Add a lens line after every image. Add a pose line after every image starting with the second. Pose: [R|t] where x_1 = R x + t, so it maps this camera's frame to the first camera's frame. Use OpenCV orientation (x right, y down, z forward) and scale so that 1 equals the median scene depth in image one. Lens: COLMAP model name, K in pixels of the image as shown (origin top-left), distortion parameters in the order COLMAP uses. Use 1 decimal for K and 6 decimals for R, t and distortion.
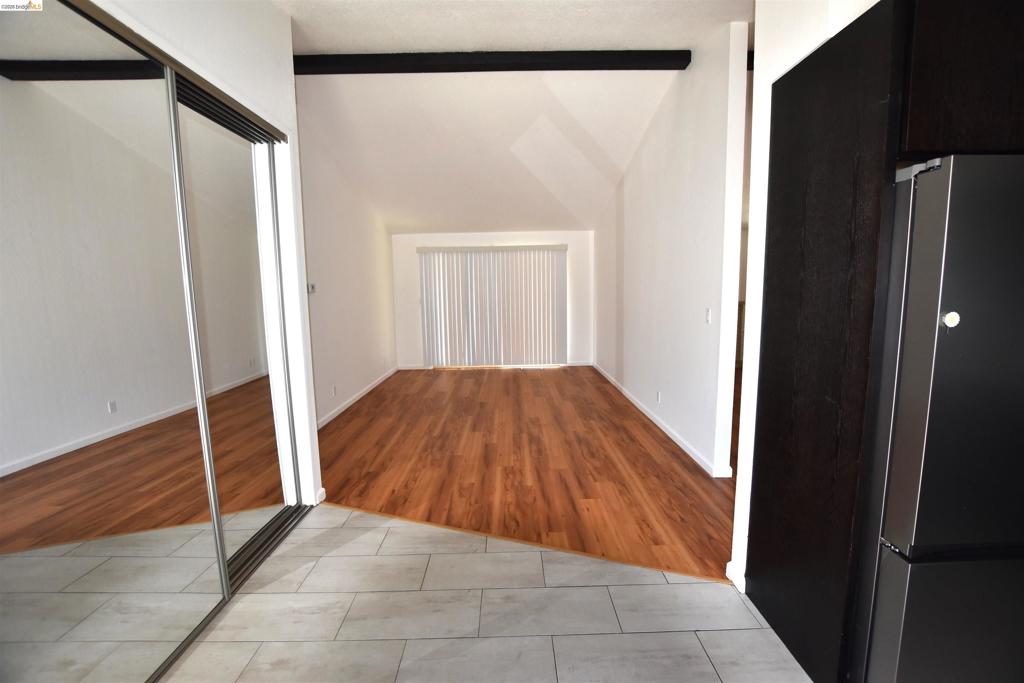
lens RADIAL K [[448.7, 0, 512.0], [0, 448.7, 341.5], [0, 0, 1]] dist [-0.028548, 0.000299]
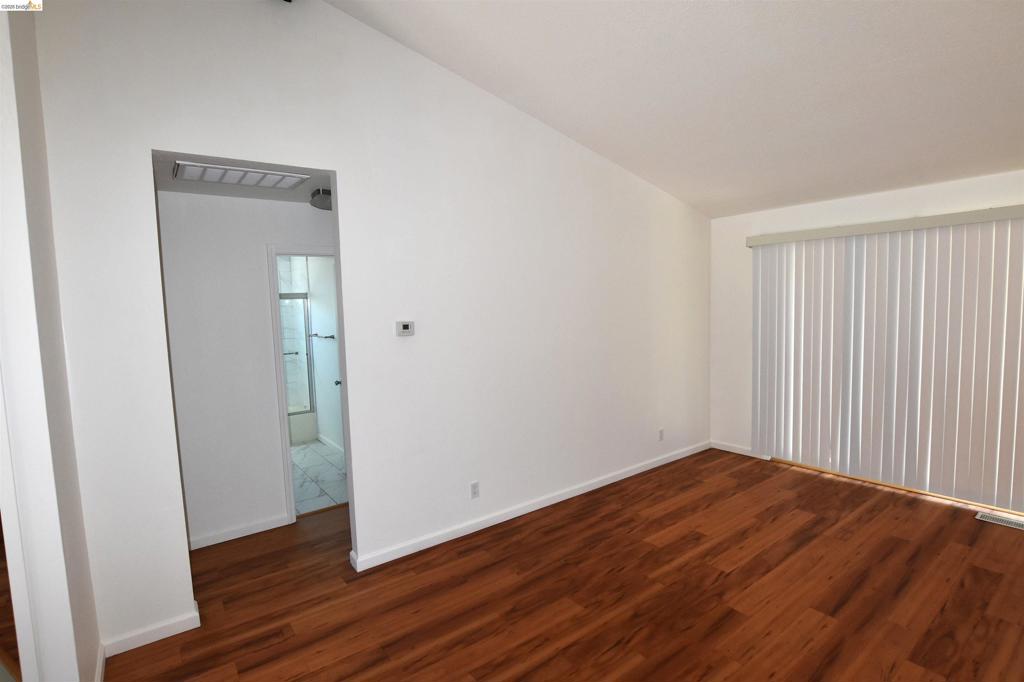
lens RADIAL K [[498.8, 0, 512.0], [0, 498.8, 341.0], [0, 0, 1]] dist [-0.024253, 0.000245]
pose [[0.595107, 0.064111, -0.801085, 0.111515], [-0.074814, 0.996904, 0.024205, -0.074873], [0.800157, 0.045528, 0.598060, 0.401727]]
